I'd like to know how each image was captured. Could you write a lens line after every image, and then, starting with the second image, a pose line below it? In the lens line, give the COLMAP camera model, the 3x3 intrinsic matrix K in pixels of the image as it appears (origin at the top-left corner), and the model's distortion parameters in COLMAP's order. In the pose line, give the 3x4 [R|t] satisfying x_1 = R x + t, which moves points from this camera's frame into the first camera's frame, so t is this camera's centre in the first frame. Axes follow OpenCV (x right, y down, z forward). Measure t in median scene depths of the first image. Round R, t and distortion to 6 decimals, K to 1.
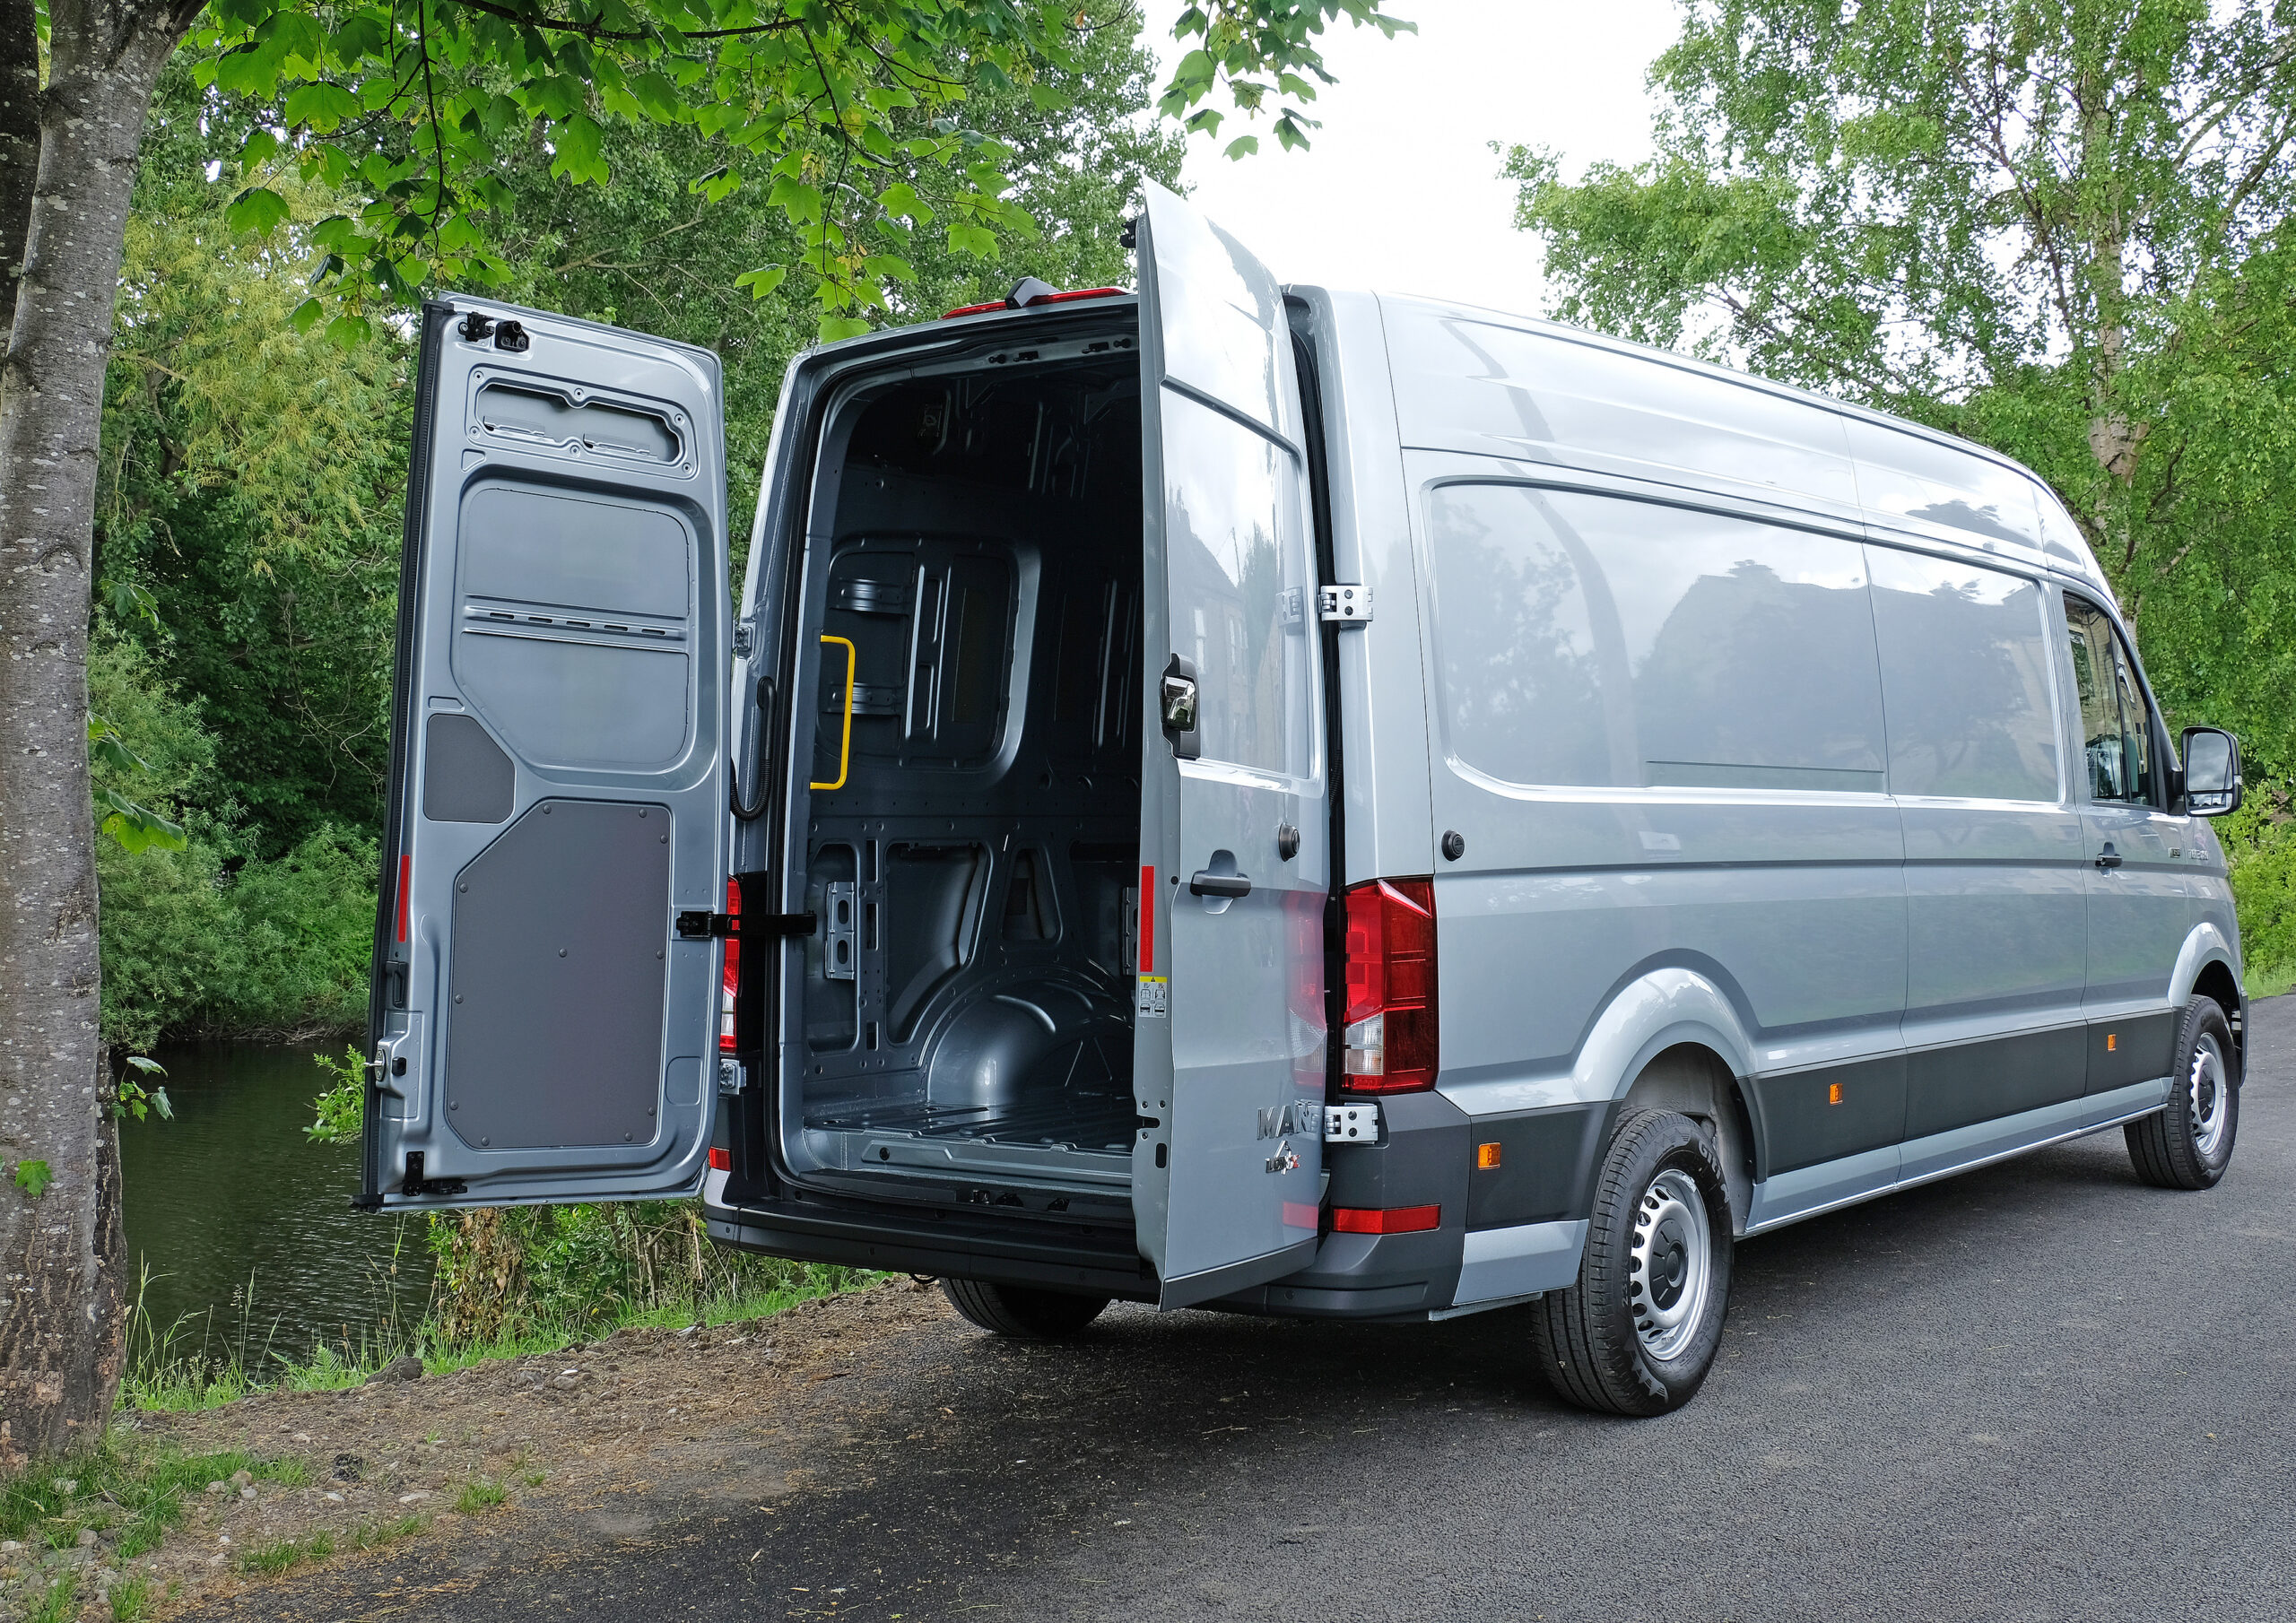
lens RADIAL K [[2747.3, 0, 1148.7], [0, 2747.3, 792.0], [0, 0, 1]] dist [0.010509, 0.000000]
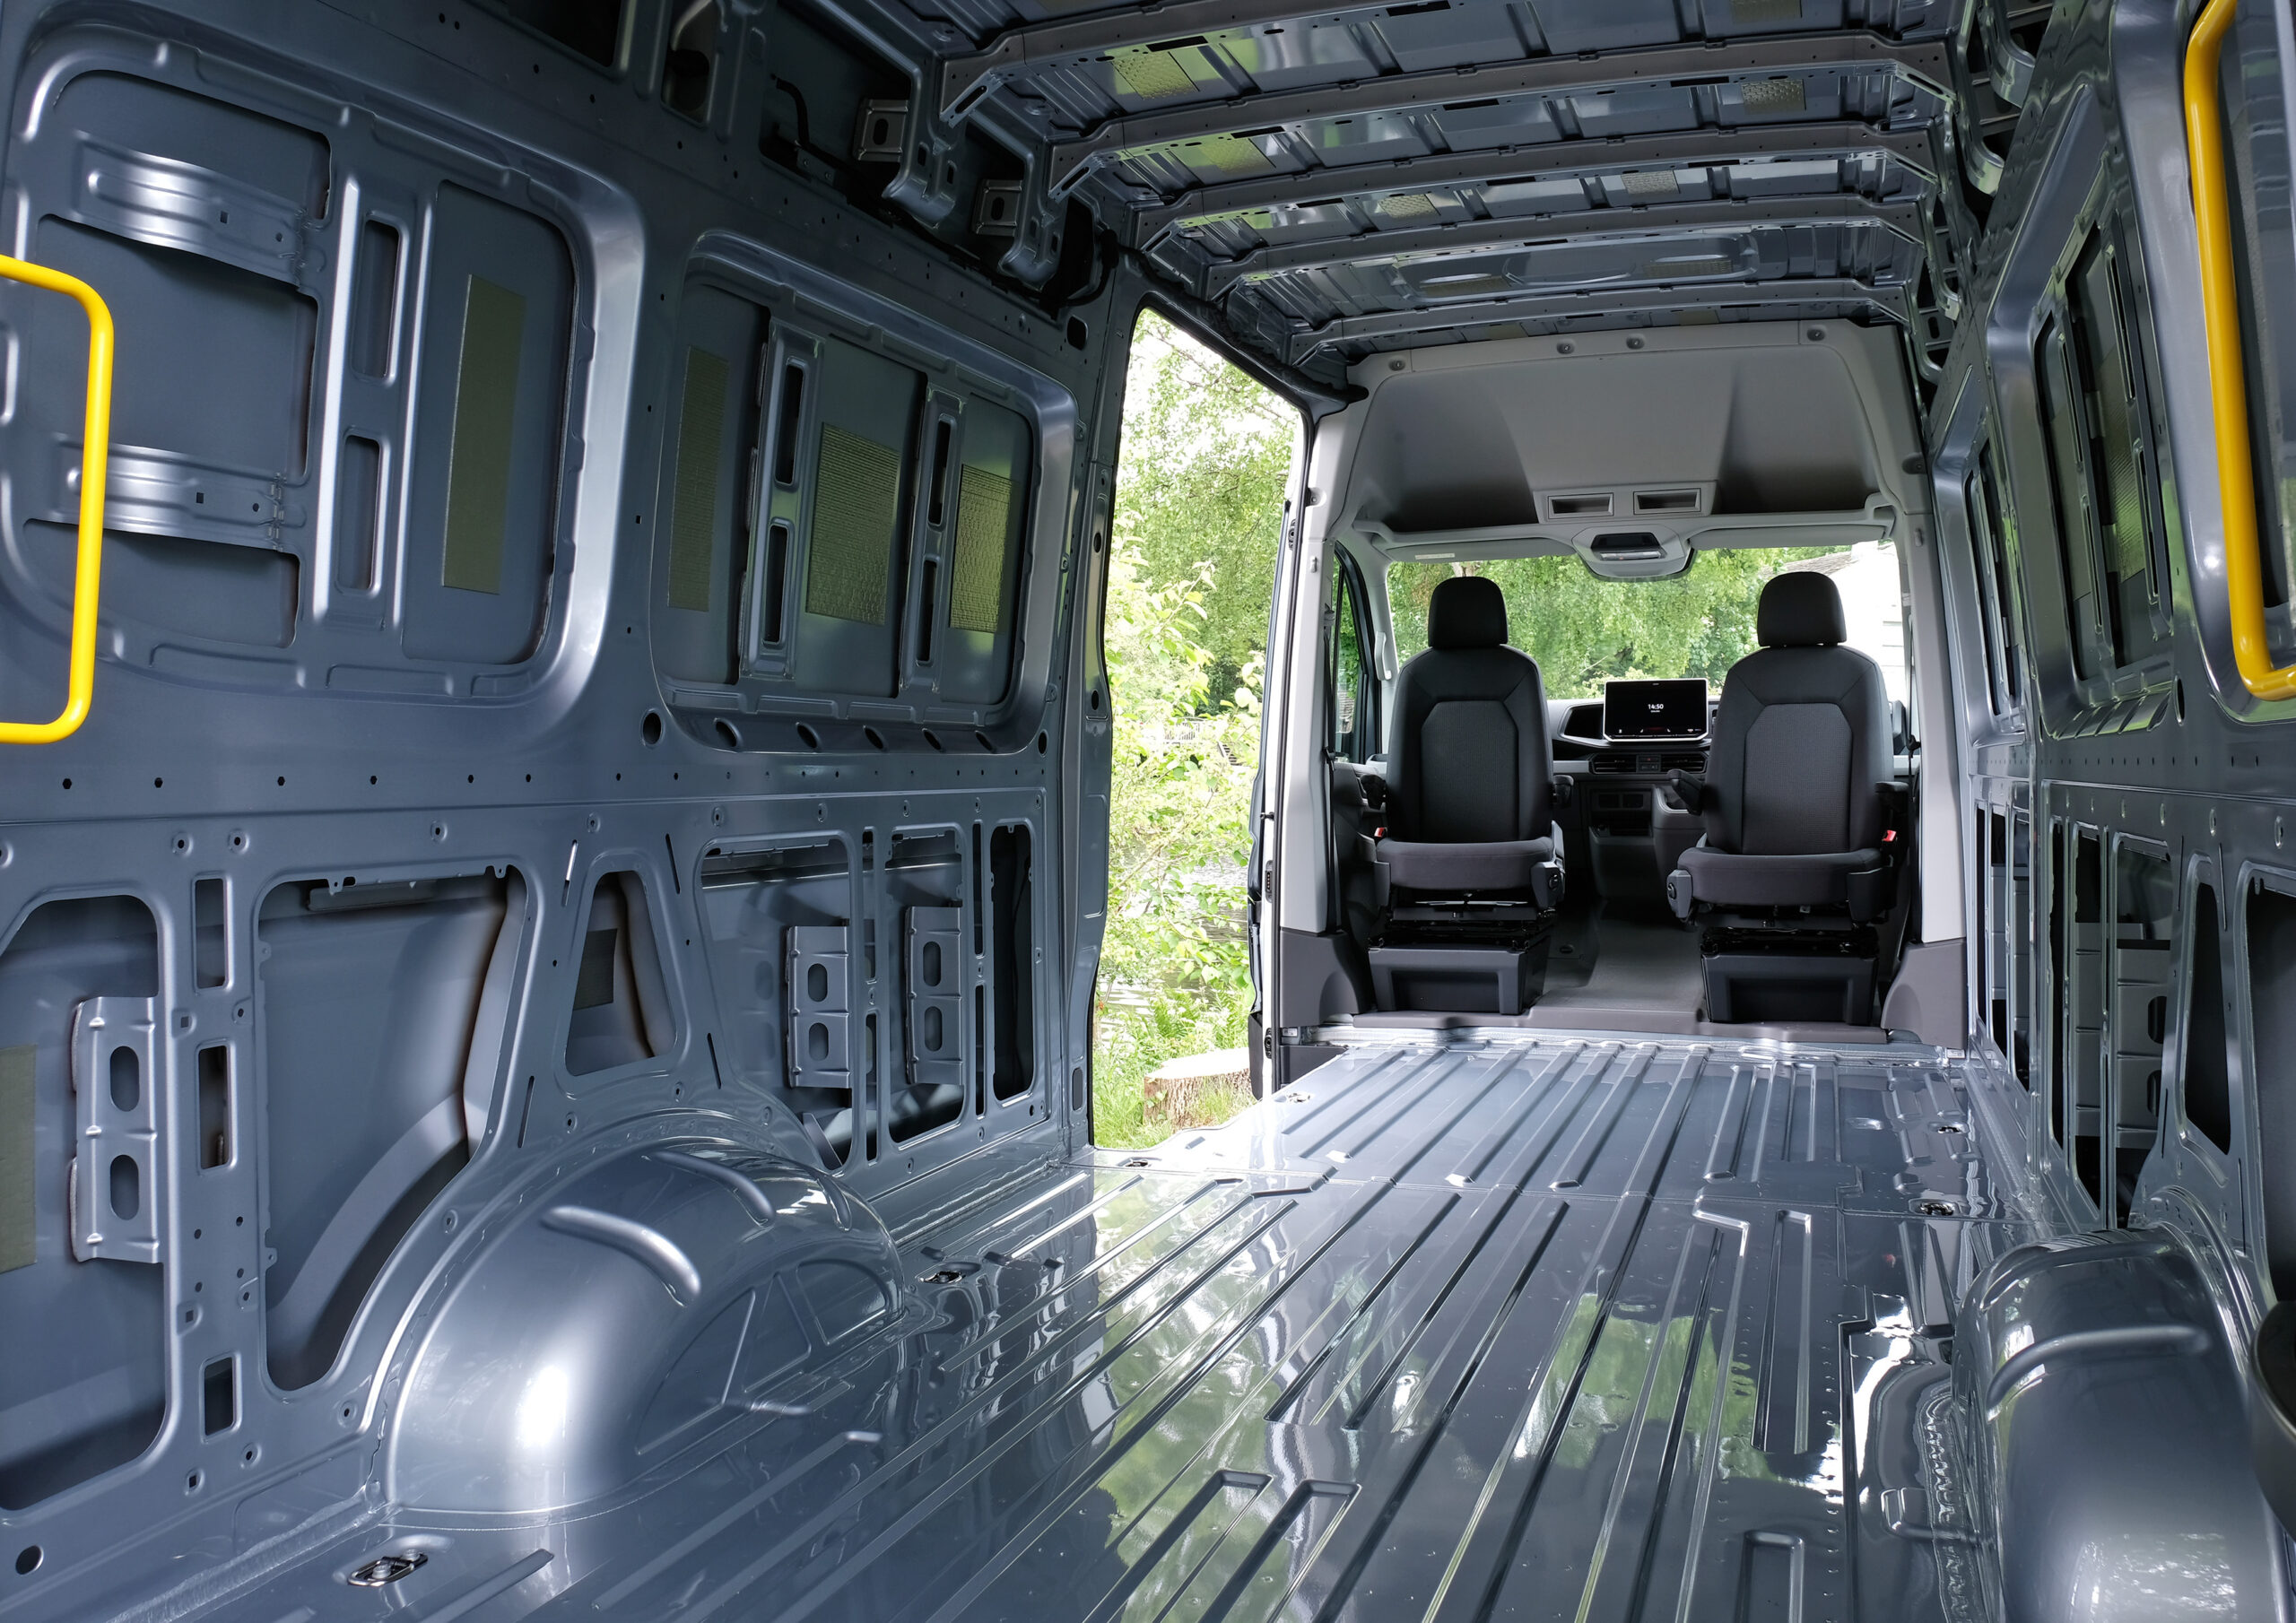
lens RADIAL K [[1802.9, 0, 1149.9], [0, 1802.9, 813.8], [0, 0, 1]] dist [-0.000460, -0.000448]
pose [[0.958661, -0.012814, 0.284262, -0.046462], [0.004370, 0.999531, 0.030321, 0.001776], [-0.284517, -0.027826, 0.958267, 0.708129]]
